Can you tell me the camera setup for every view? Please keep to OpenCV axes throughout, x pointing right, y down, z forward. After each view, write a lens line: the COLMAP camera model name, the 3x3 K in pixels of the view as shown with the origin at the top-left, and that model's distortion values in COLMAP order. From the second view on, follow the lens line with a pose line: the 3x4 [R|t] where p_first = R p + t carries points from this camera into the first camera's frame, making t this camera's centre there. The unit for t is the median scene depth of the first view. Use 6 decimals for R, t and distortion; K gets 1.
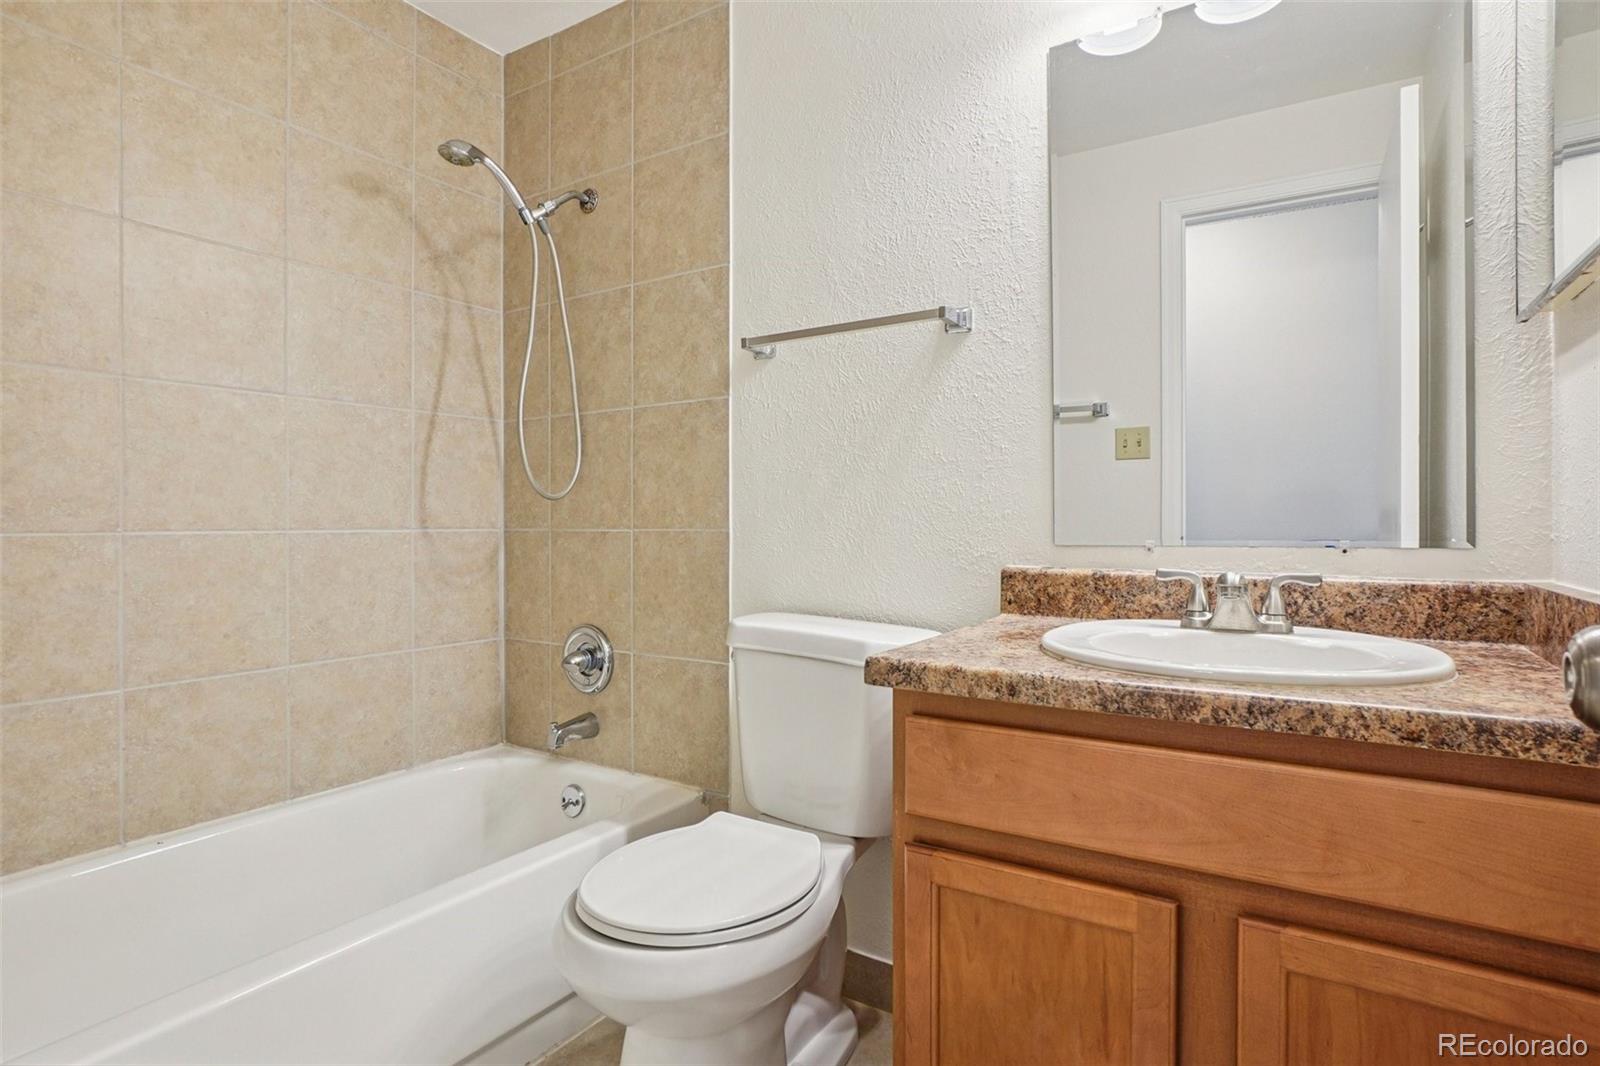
lens RADIAL K [[820.3, 0, 800.4], [0, 820.3, 533.9], [0, 0, 1]] dist [-0.002015, 0.001822]
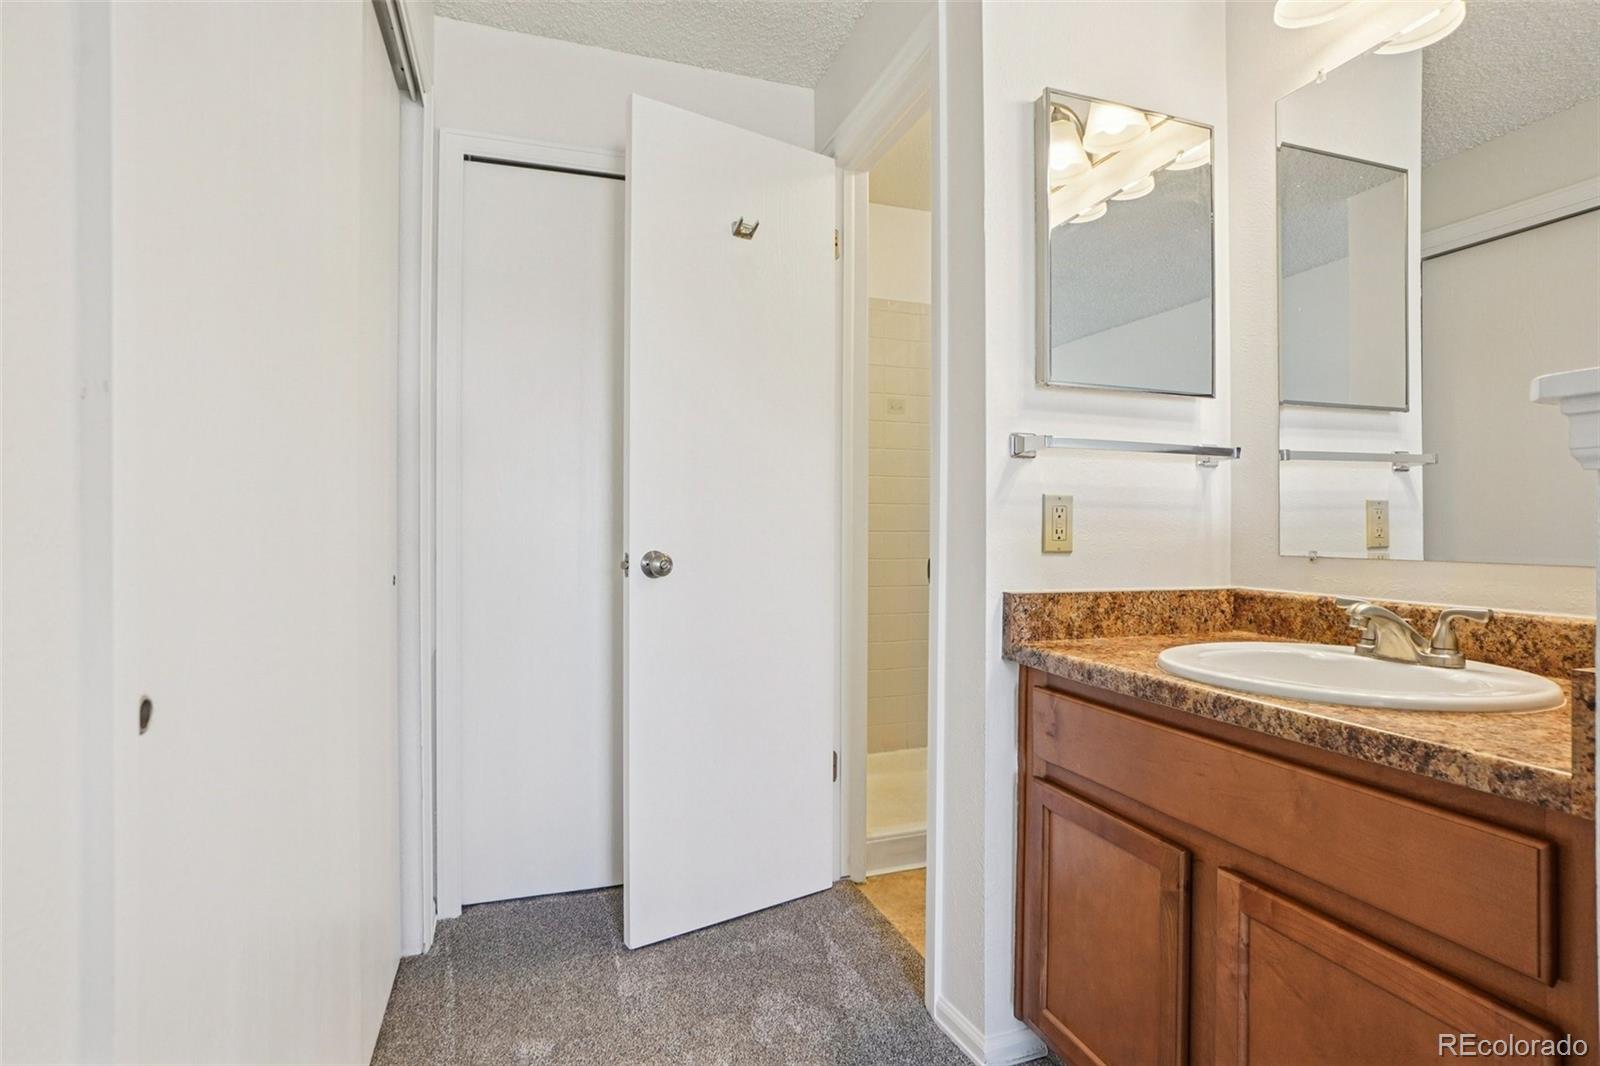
lens RADIAL K [[773.7, 0, 802.9], [0, 773.7, 532.5], [0, 0, 1]] dist [-0.002683, 0.001312]
pose [[0.777236, 0.010212, -0.629126, 0.704220], [-0.017286, 0.999837, -0.005126, -0.034380], [0.628972, 0.014859, 0.777286, -0.316008]]
